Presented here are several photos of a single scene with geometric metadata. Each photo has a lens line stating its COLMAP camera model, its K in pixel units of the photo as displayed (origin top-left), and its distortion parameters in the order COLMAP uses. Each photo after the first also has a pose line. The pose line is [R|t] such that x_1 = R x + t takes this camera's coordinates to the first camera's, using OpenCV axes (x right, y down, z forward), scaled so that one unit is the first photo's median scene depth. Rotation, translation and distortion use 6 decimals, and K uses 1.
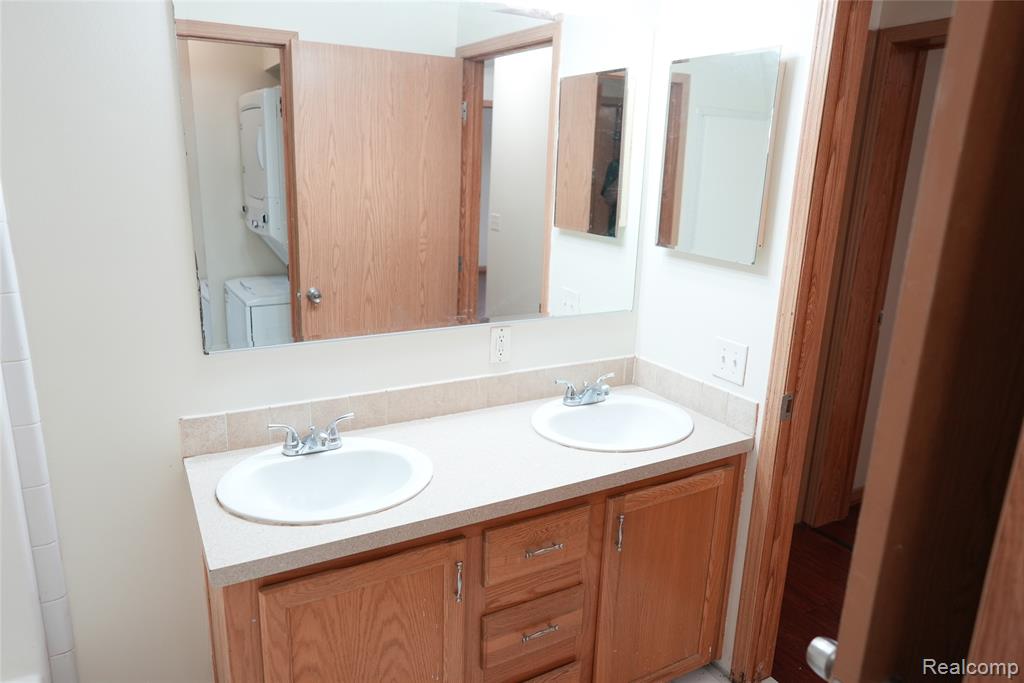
lens RADIAL K [[685.3, 0, 510.0], [0, 685.3, 338.6], [0, 0, 1]] dist [-0.035581, 0.049112]
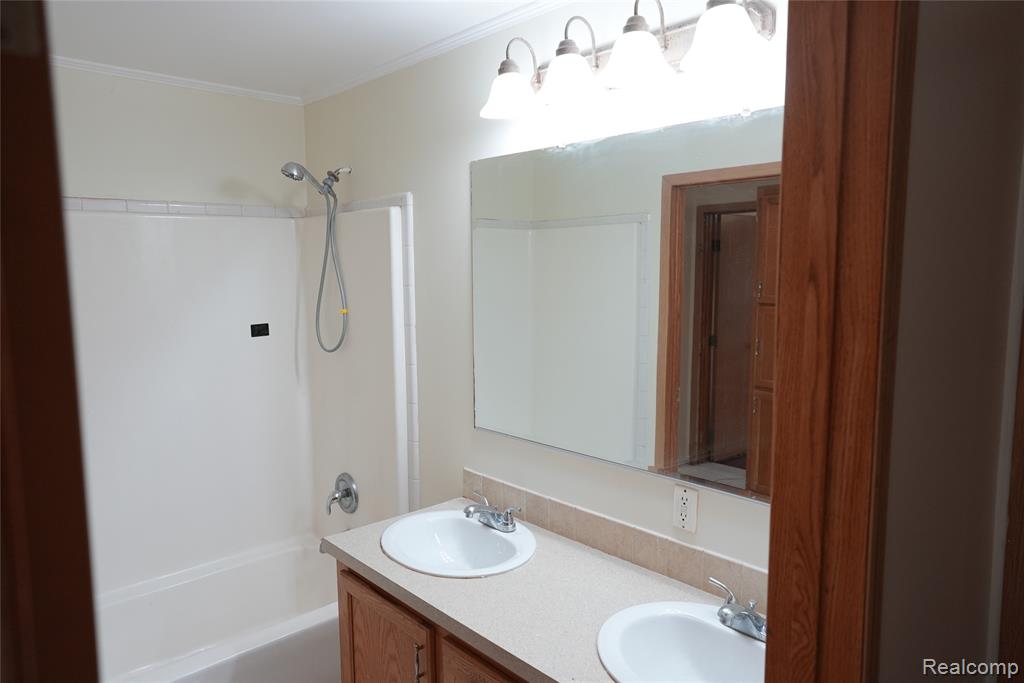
lens RADIAL K [[685.3, 0, 512.3], [0, 685.3, 344.0], [0, 0, 1]] dist [-0.035581, 0.049112]
pose [[0.228245, 0.081735, -0.970167, 0.541598], [-0.236802, 0.971207, 0.026112, -0.116921], [0.944367, 0.223778, 0.241028, 0.413802]]
